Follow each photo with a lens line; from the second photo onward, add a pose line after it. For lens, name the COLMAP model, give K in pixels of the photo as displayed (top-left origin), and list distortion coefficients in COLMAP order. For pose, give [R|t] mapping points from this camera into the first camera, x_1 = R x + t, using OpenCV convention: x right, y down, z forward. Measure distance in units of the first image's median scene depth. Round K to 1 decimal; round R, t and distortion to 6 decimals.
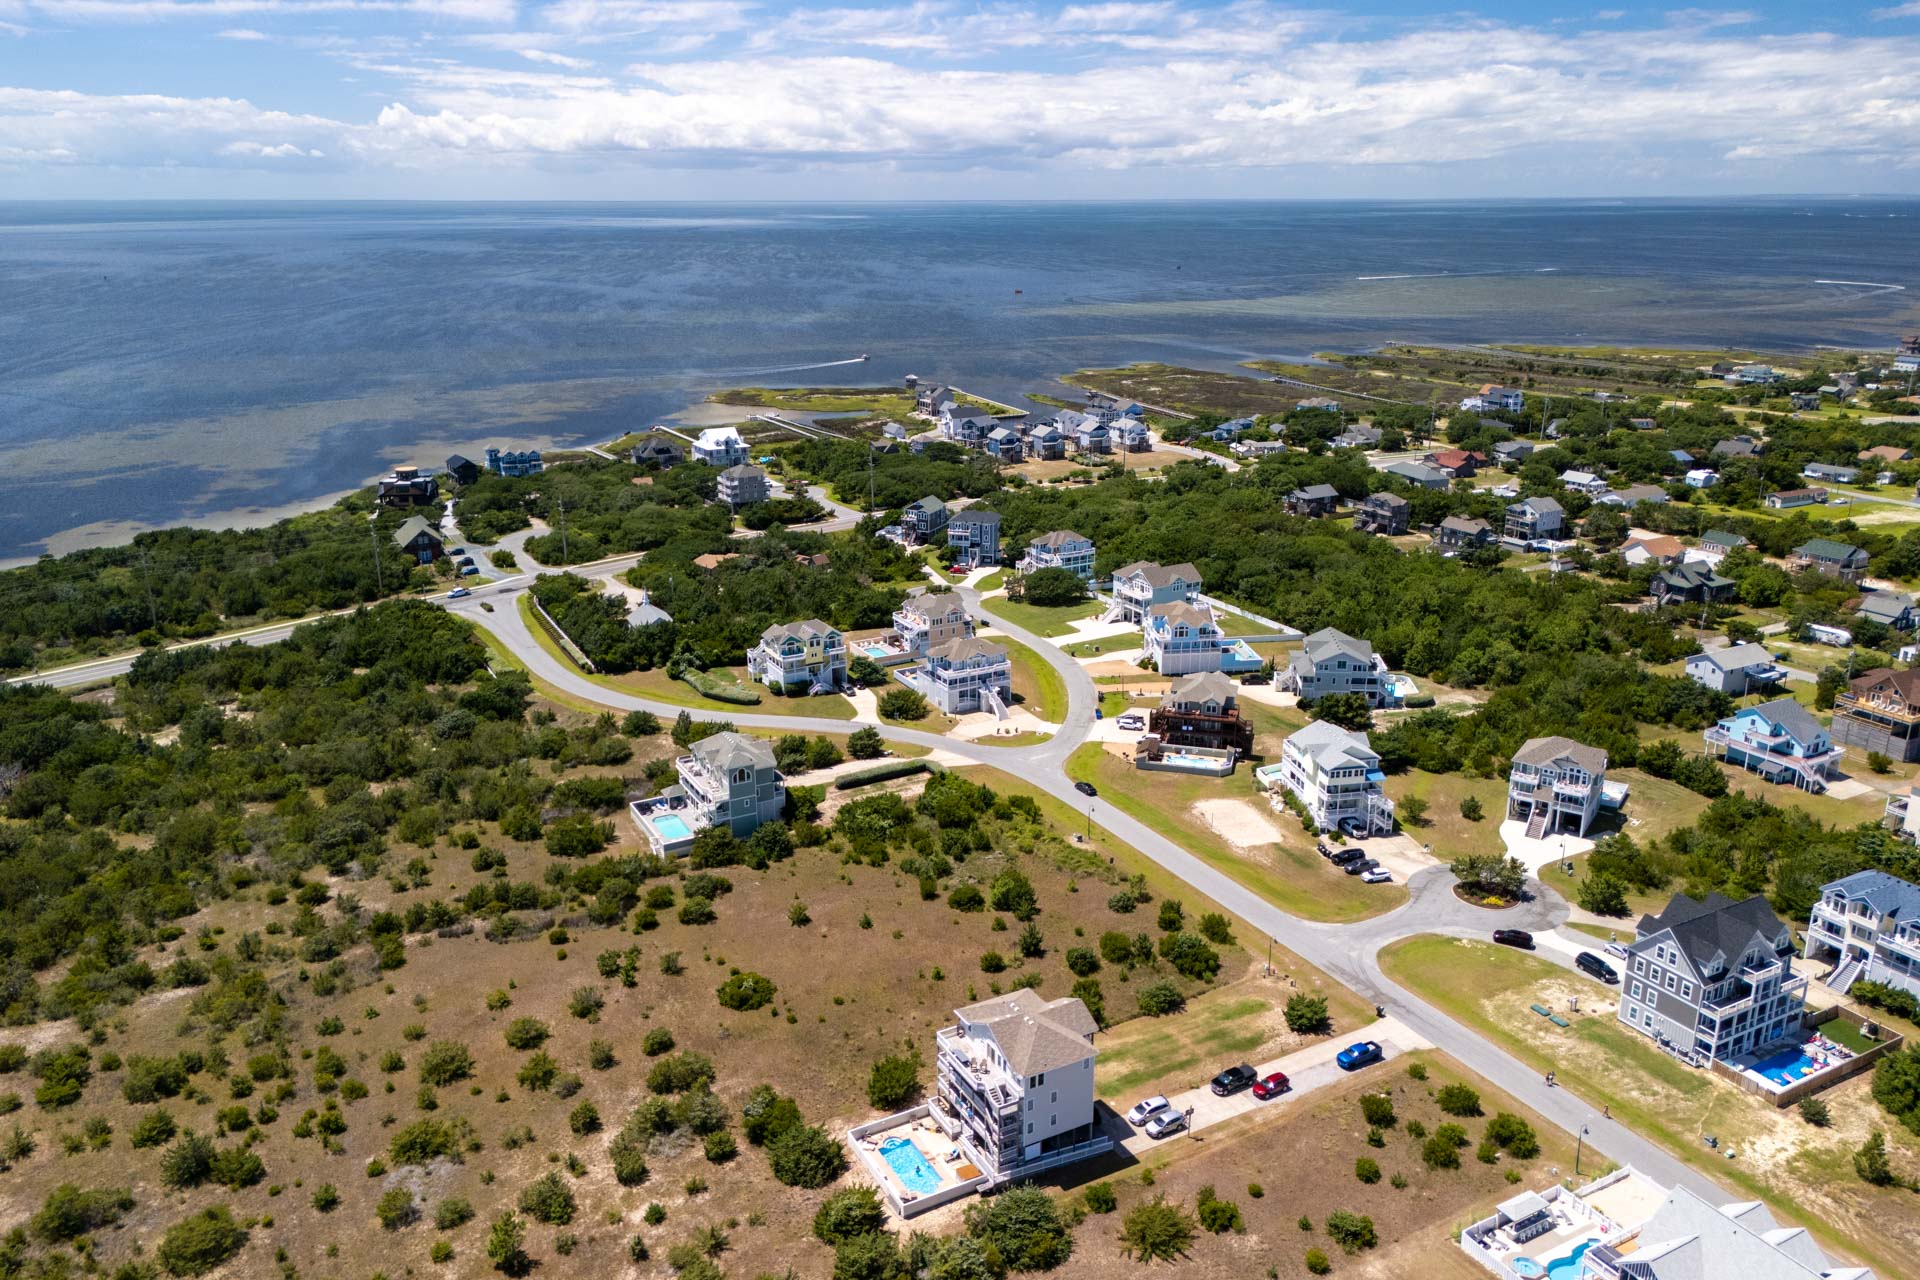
lens RADIAL K [[1366.7, 0, 960.0], [0, 1366.7, 640.0], [0, 0, 1]] dist [0.096686, -0.113724]
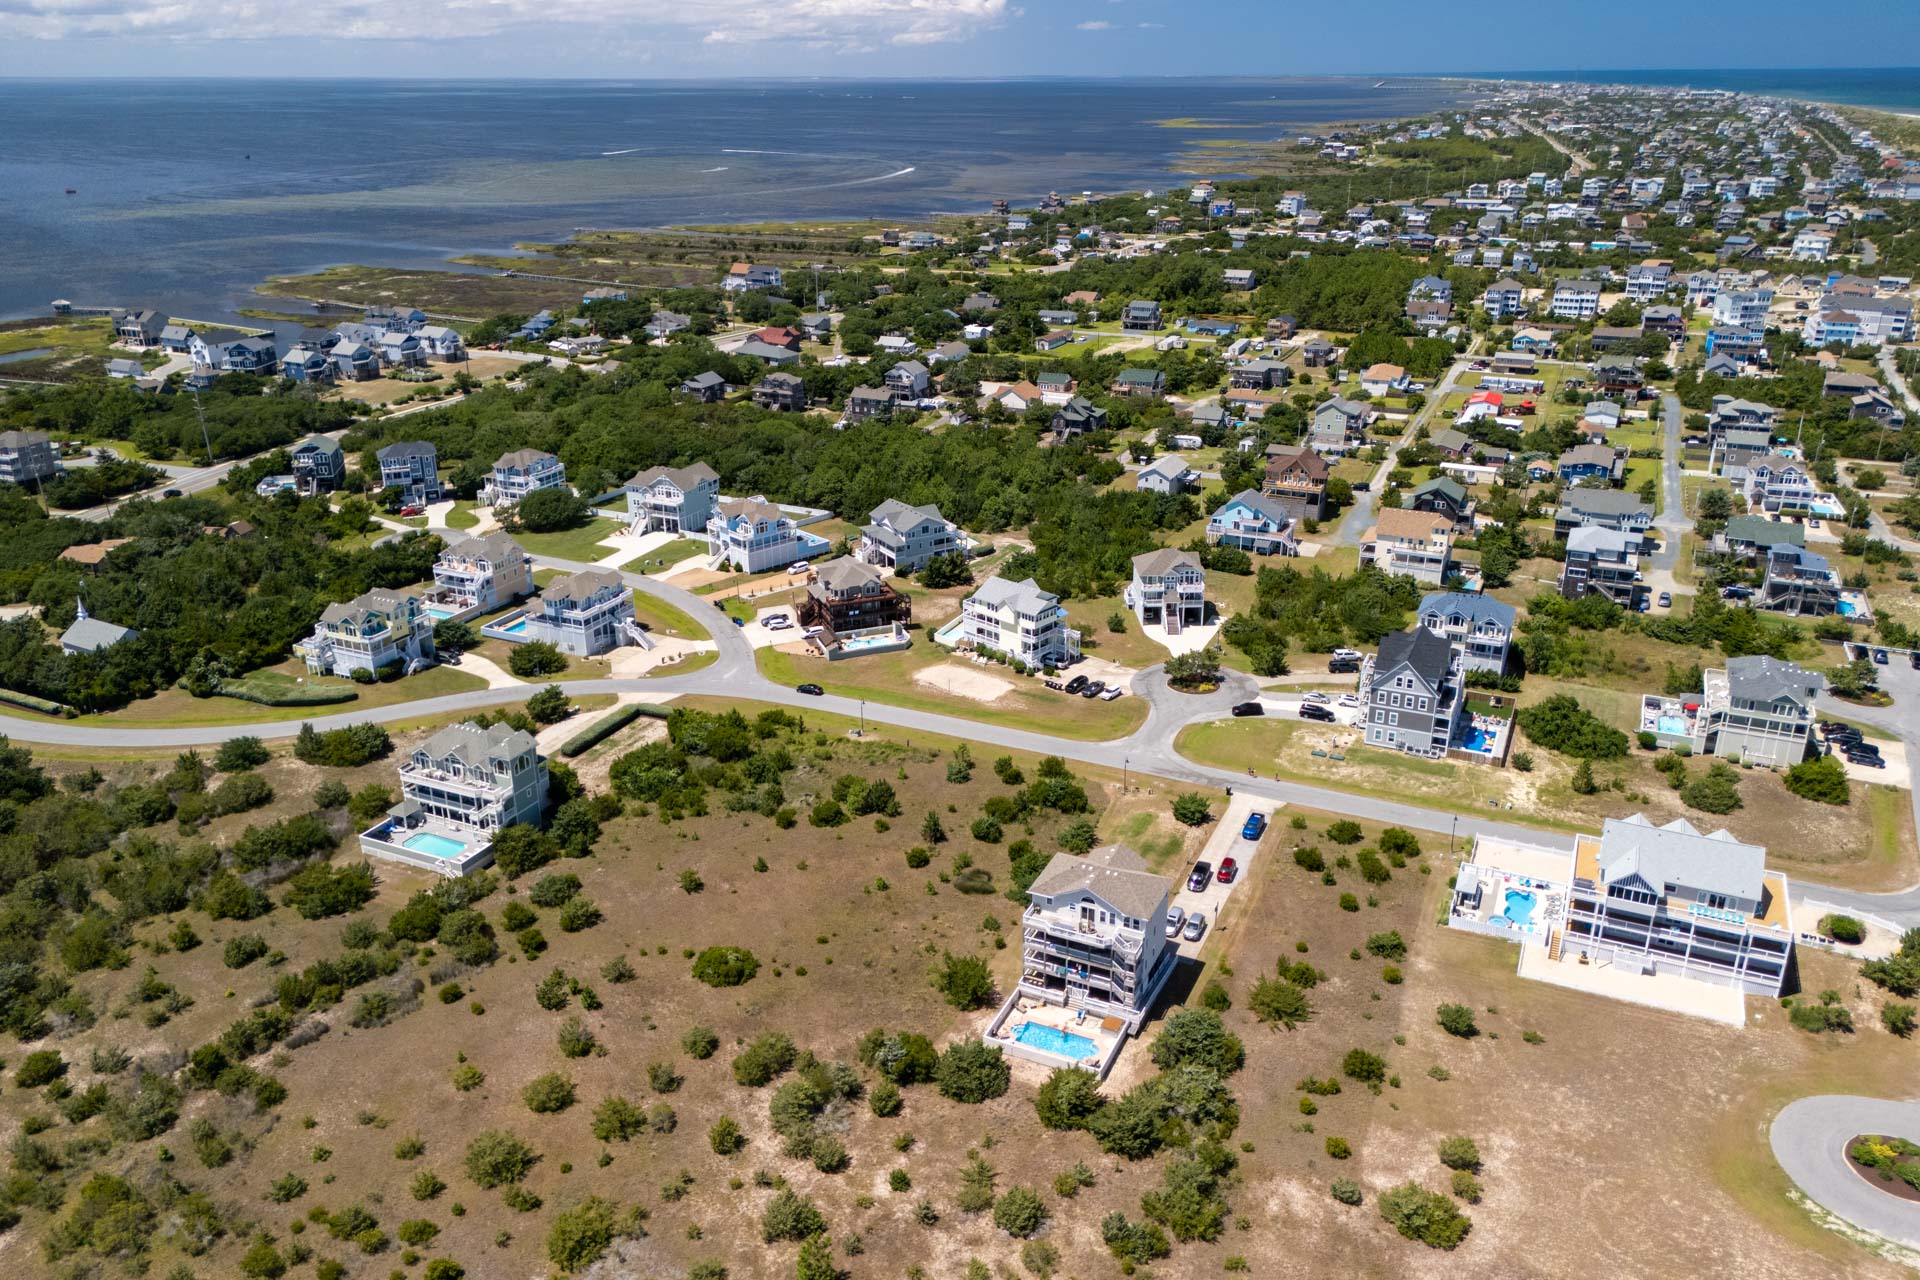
lens RADIAL K [[1366.7, 0, 960.0], [0, 1366.7, 640.0], [0, 0, 1]] dist [0.096686, -0.113724]
pose [[0.816225, -0.222230, 0.533283, -0.301809], [0.181430, 0.974960, 0.128596, -0.031220], [-0.548507, -0.008210, 0.836106, 0.092019]]
